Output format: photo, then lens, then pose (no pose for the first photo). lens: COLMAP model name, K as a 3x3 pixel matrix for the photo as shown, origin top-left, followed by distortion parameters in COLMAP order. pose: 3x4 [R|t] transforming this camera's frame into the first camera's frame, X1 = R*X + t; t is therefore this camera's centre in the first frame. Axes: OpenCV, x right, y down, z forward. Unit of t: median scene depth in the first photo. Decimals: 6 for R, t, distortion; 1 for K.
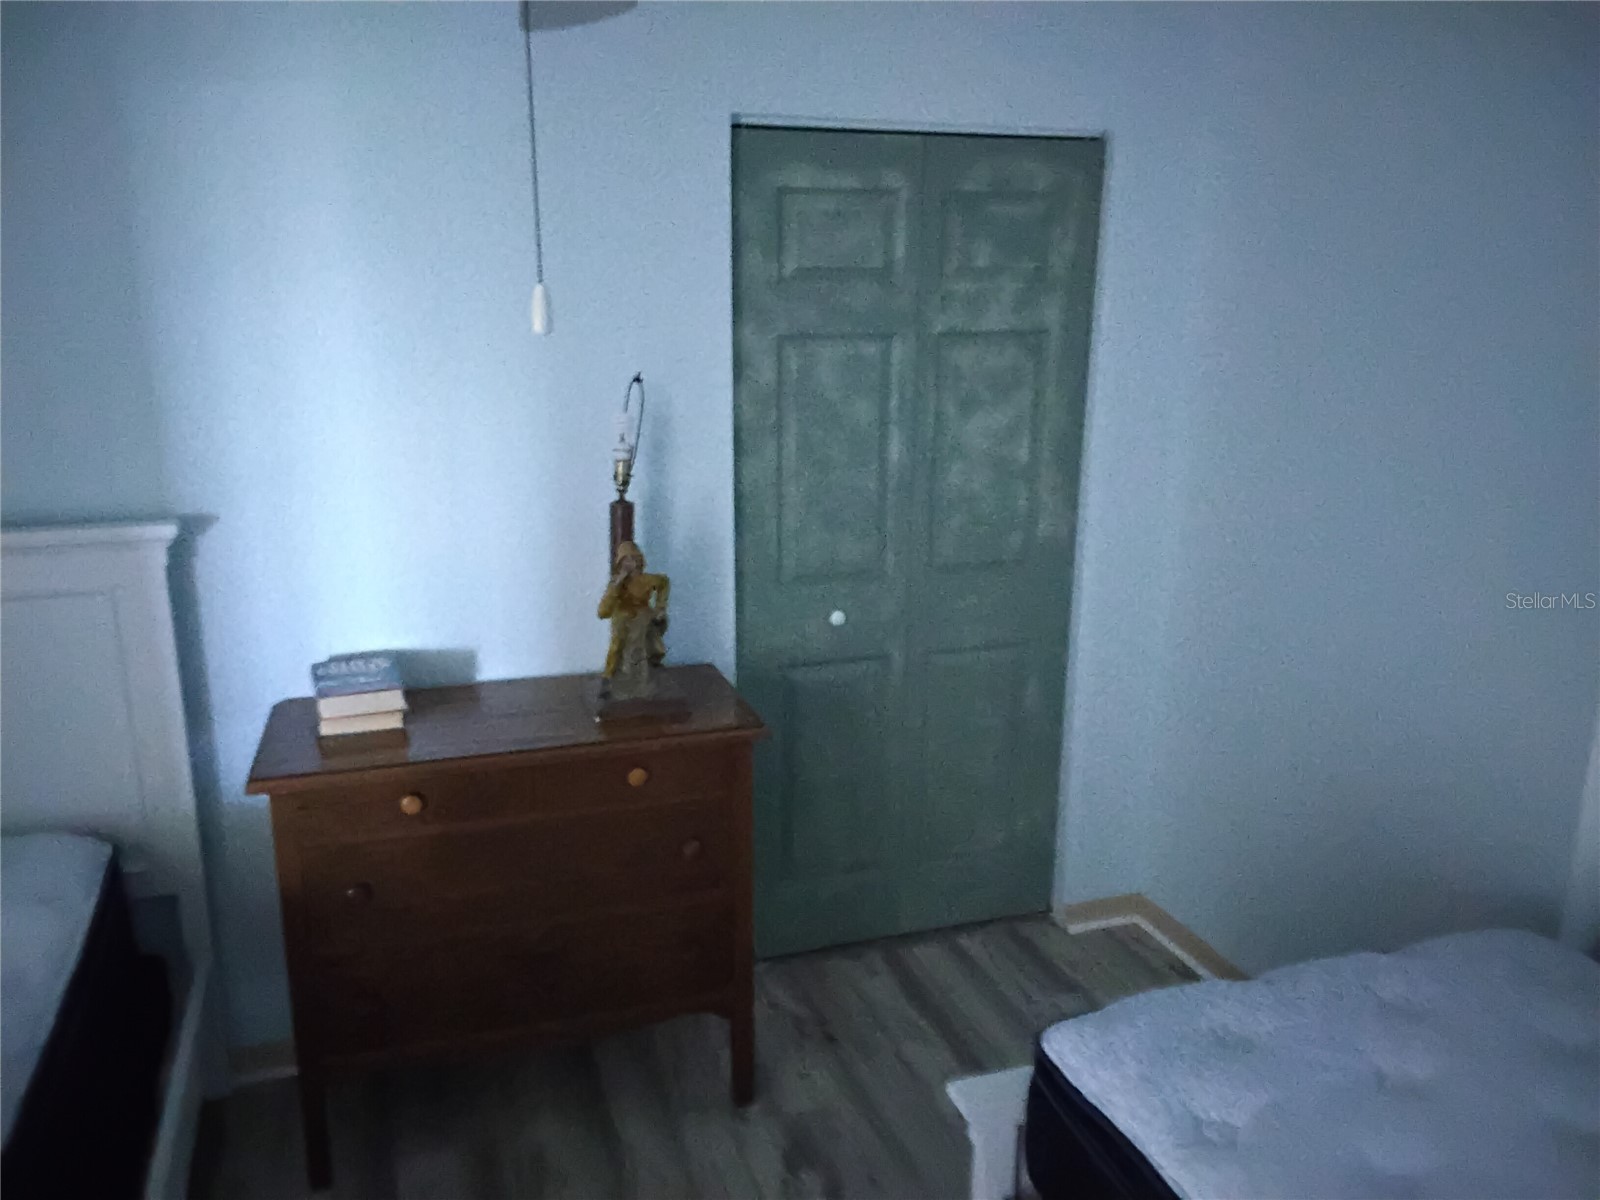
lens RADIAL K [[1264.6, 0, 796.6], [0, 1264.6, 606.3], [0, 0, 1]] dist [0.093216, -0.136898]
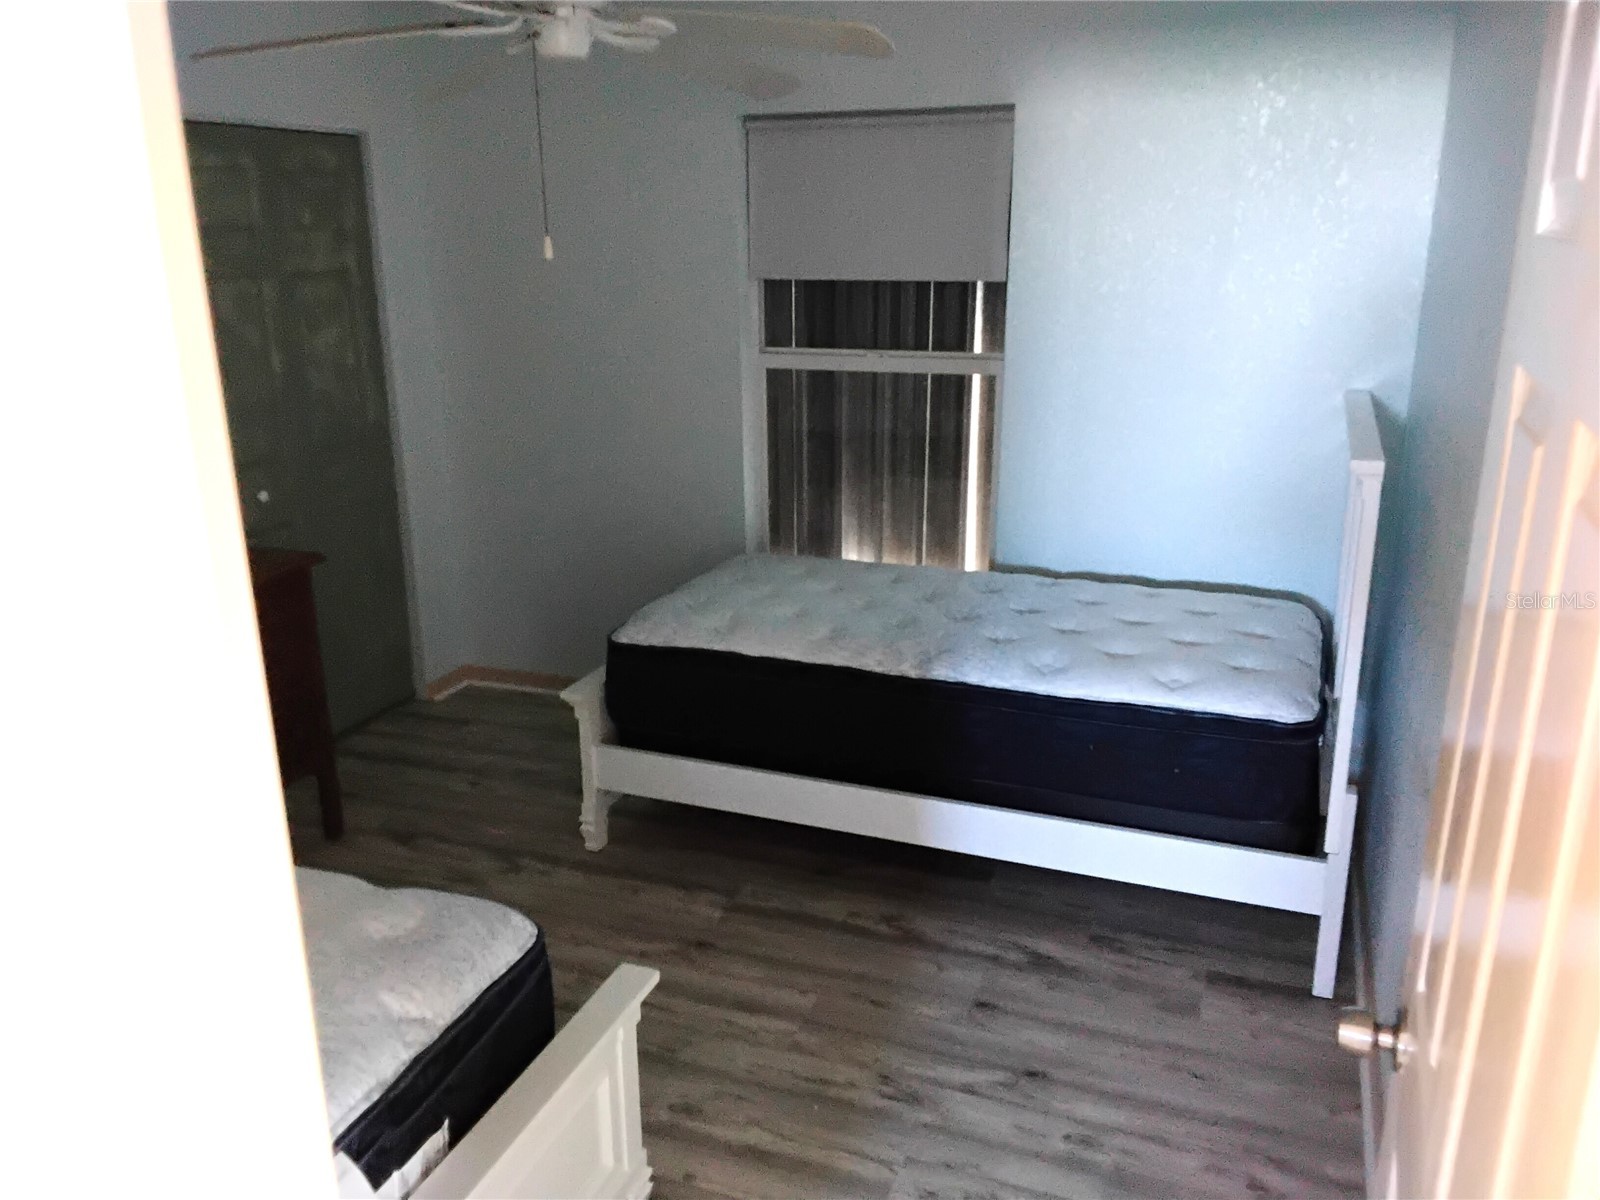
lens RADIAL K [[1264.6, 0, 800.7], [0, 1264.6, 601.2], [0, 0, 1]] dist [0.093216, -0.136898]
pose [[0.645303, -0.227811, 0.729169, -0.593469], [0.207220, 0.970913, 0.119951, 0.070518], [-0.735285, 0.073693, 0.673740, -0.285142]]
